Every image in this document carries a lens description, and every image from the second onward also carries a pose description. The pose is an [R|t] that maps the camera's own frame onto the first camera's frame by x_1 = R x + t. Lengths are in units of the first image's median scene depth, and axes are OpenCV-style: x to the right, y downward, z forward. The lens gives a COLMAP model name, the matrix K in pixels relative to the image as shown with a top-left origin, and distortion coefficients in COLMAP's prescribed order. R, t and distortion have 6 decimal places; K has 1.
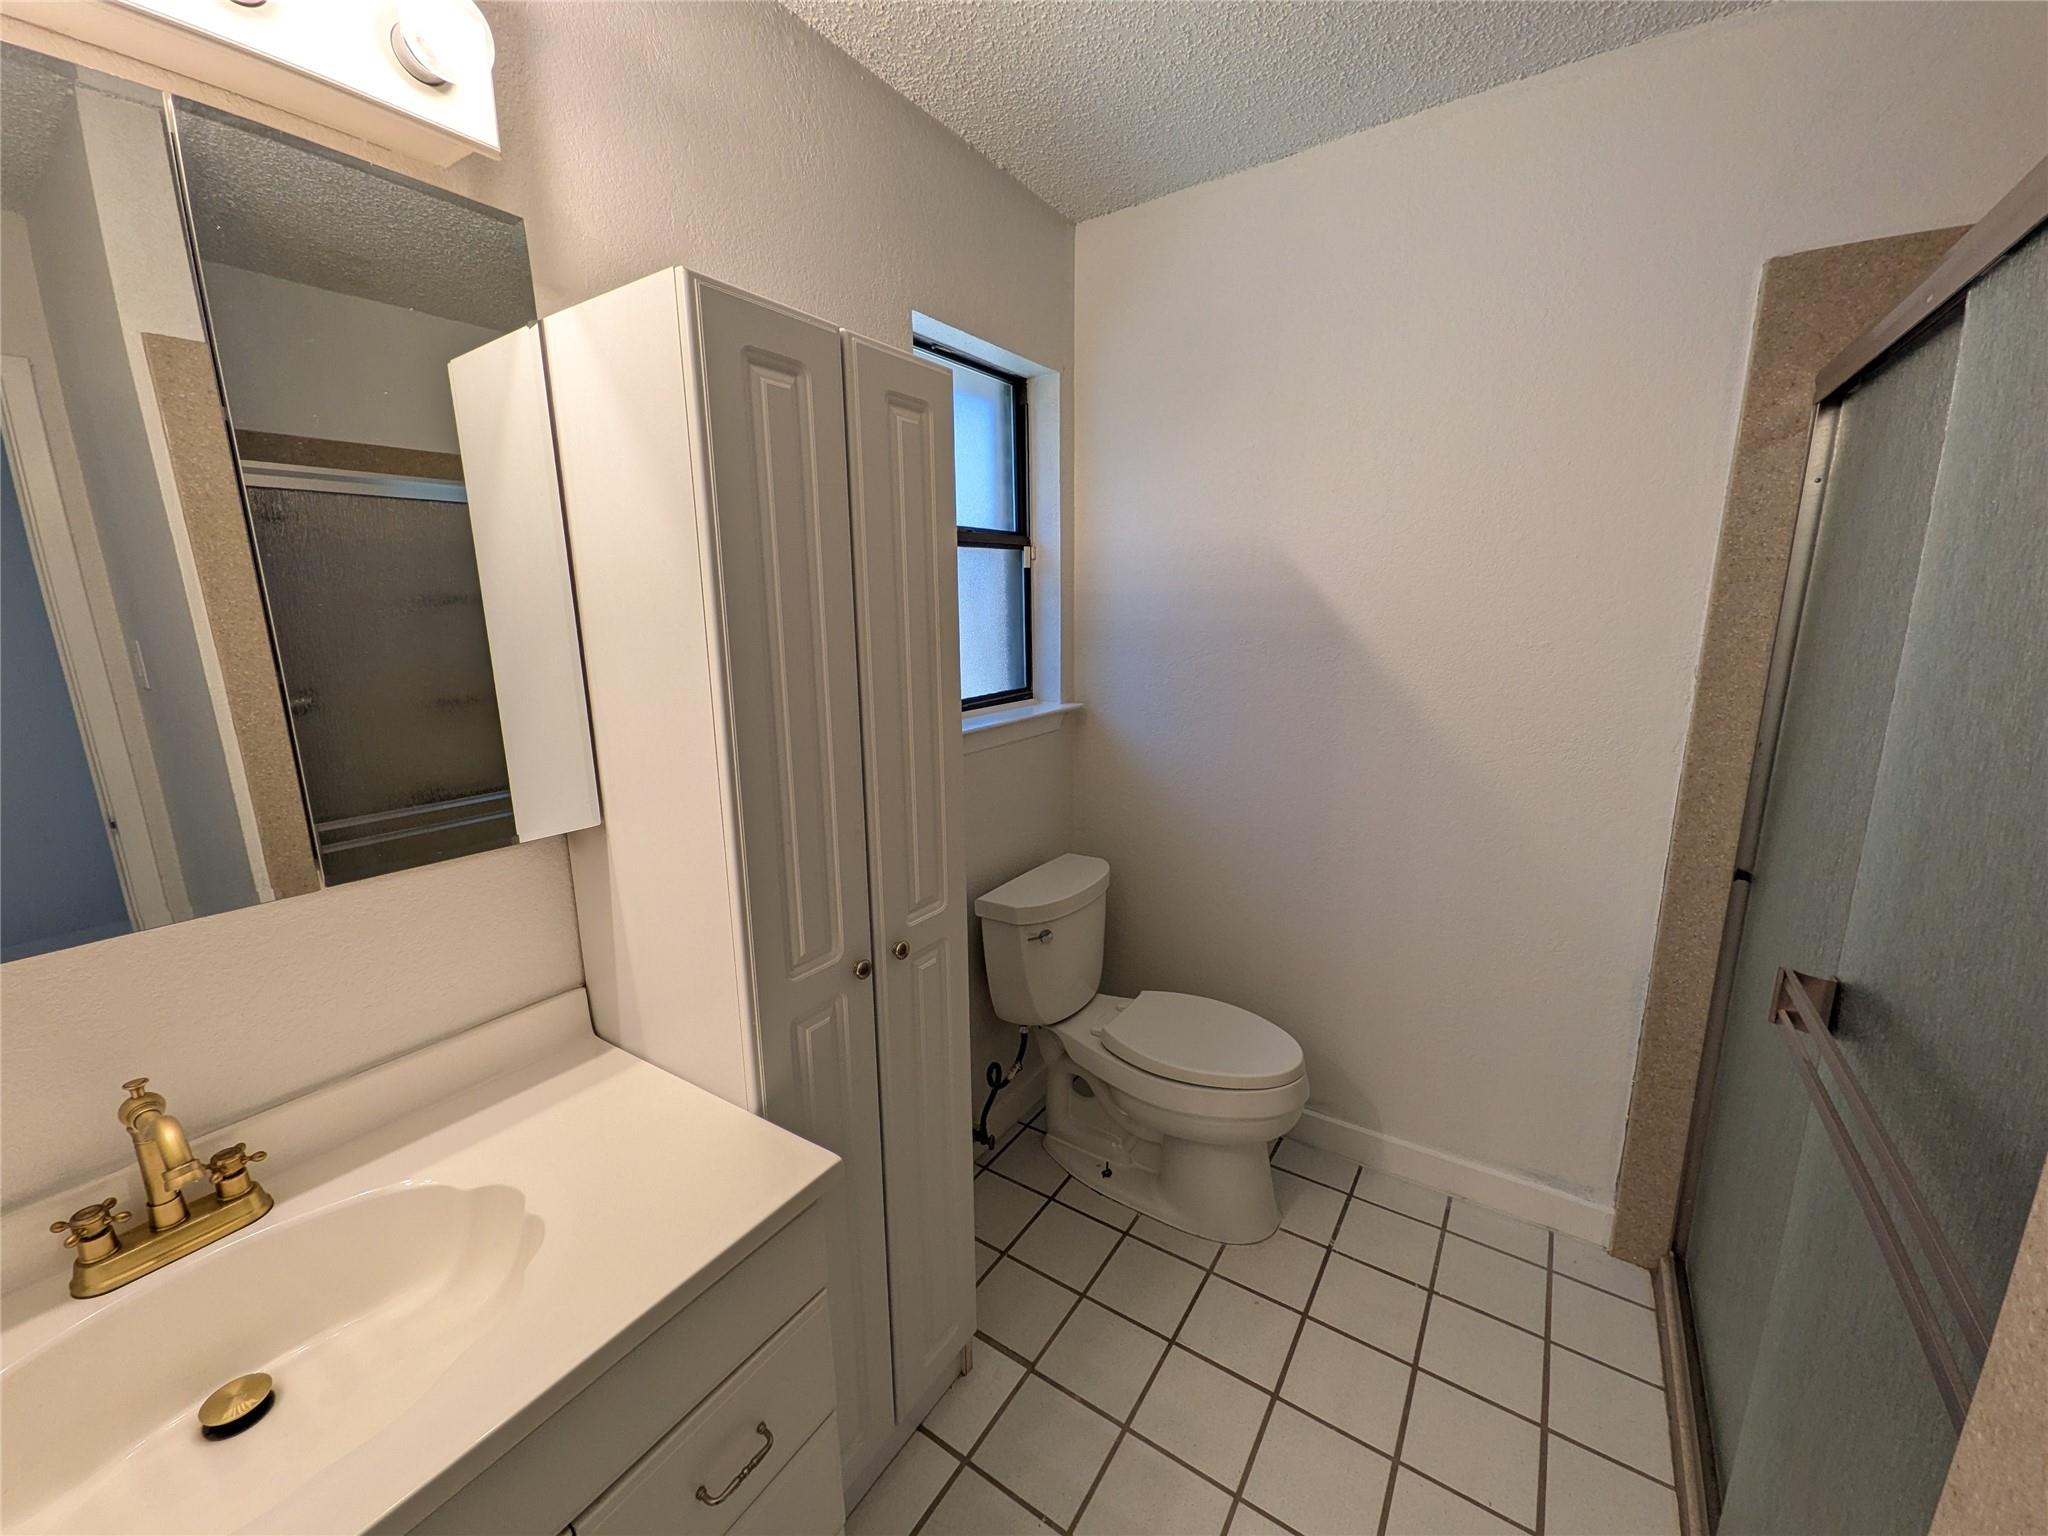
lens RADIAL K [[810.2, 0, 1022.1], [0, 810.2, 774.2], [0, 0, 1]] dist [-0.000899, -0.000118]
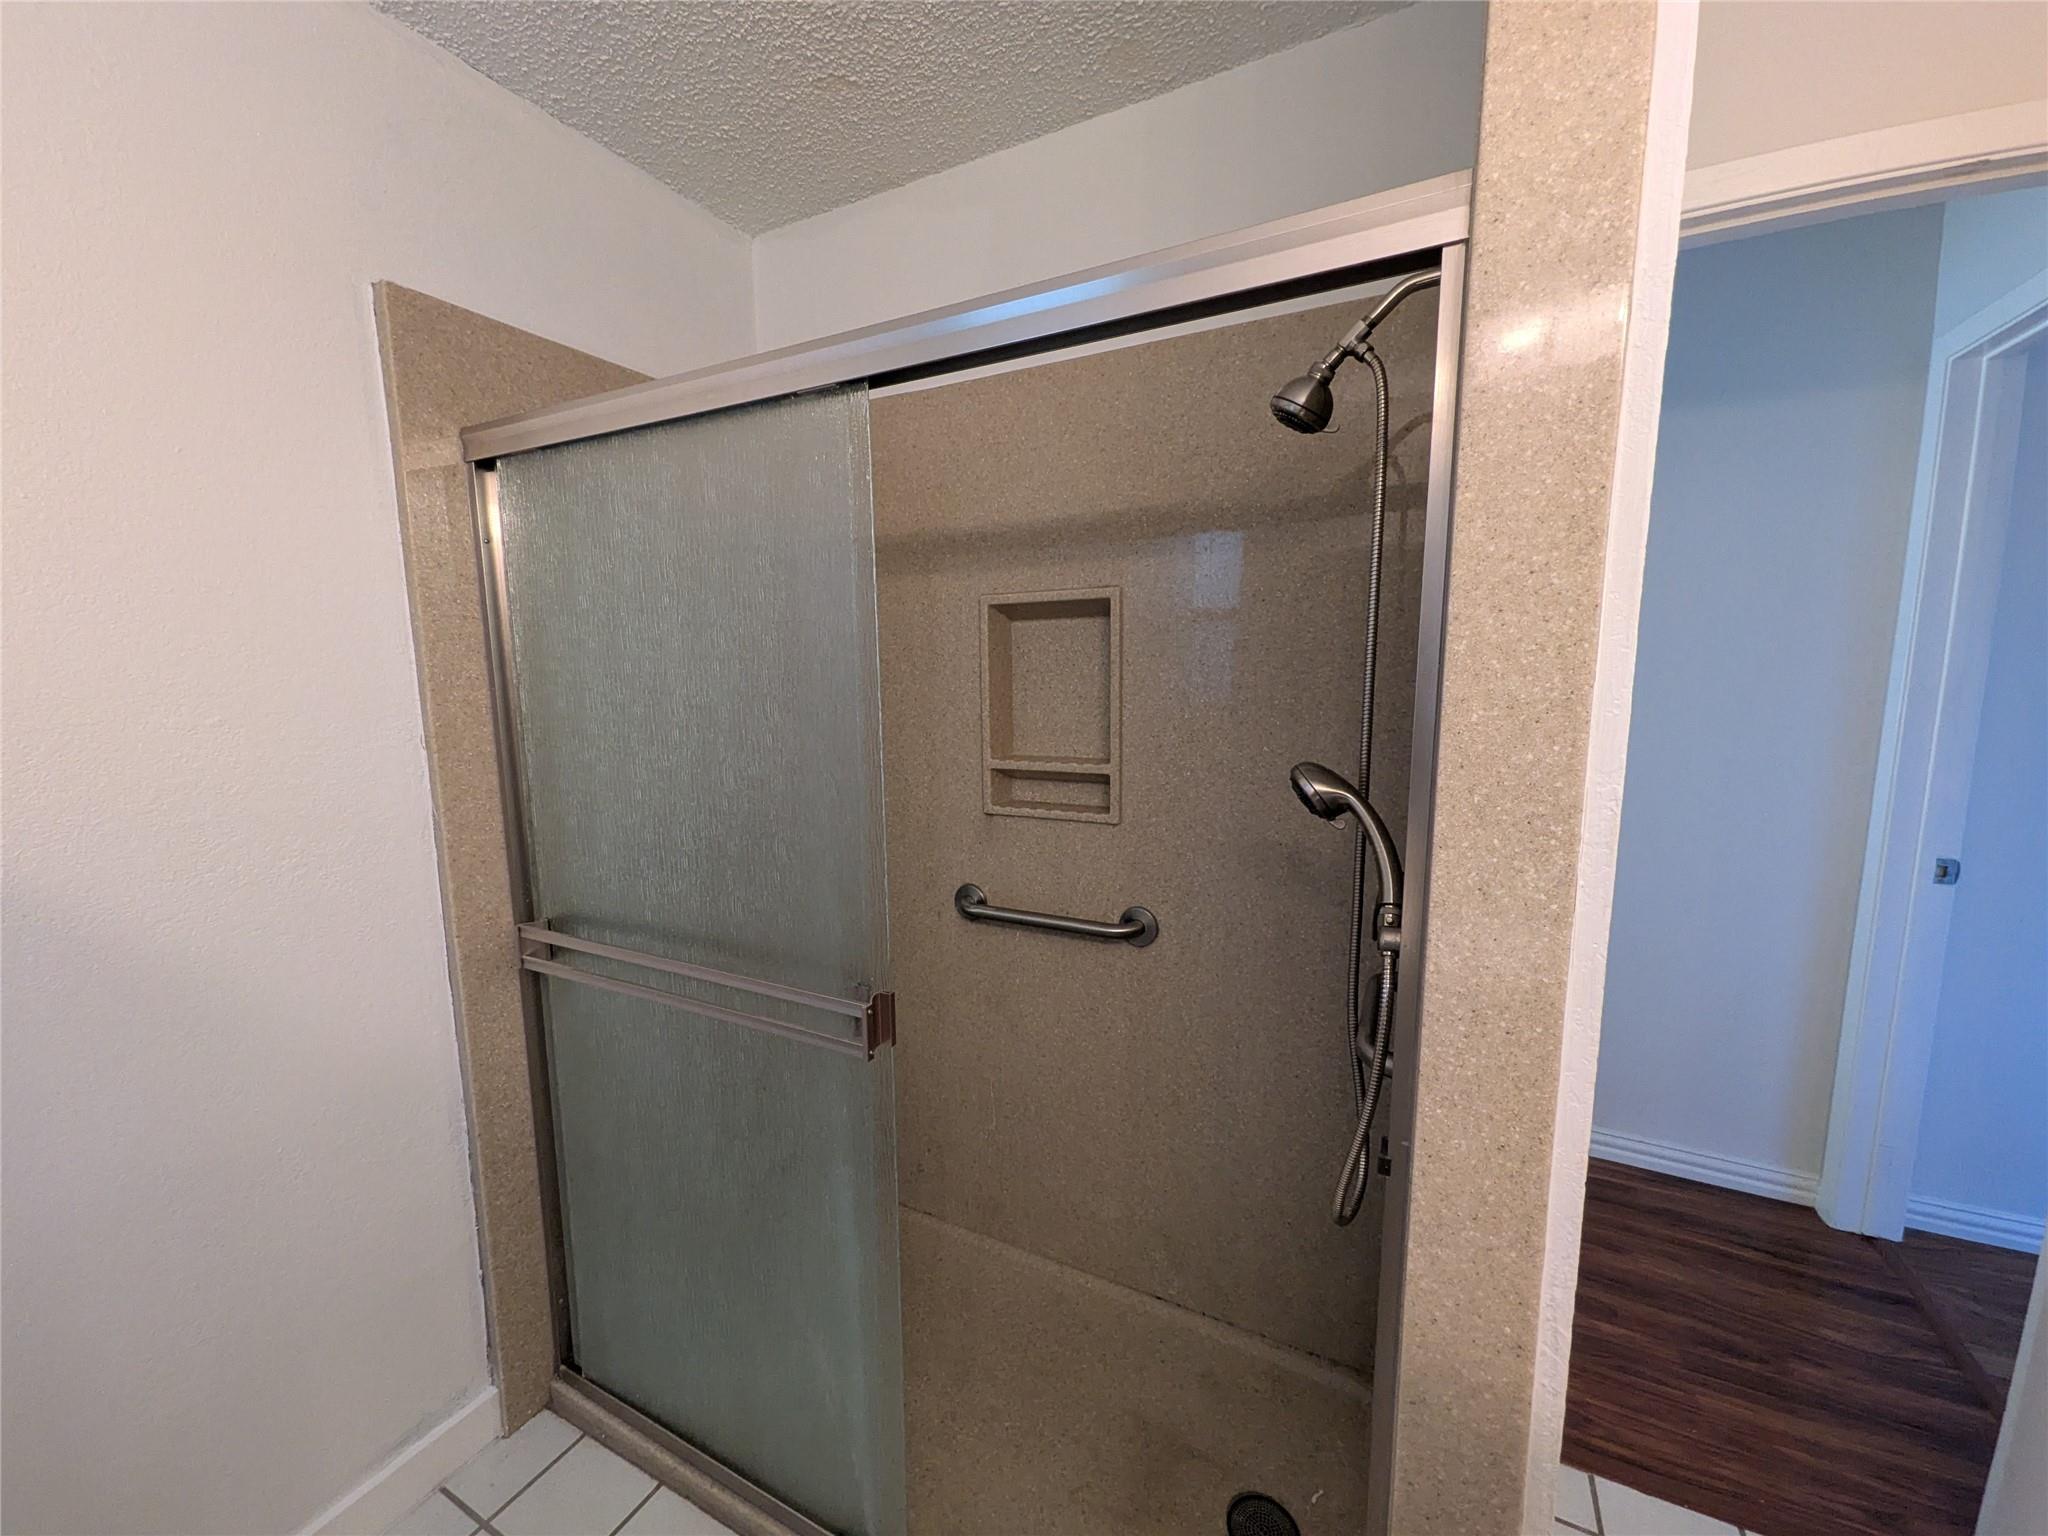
lens RADIAL K [[810.2, 0, 1018.3], [0, 810.2, 758.9], [0, 0, 1]] dist [-0.000899, -0.000118]
pose [[-0.109871, -0.119902, 0.986687, -0.079201], [0.216528, 0.965968, 0.141495, -0.095673], [-0.970074, 0.229192, -0.080170, 0.463932]]
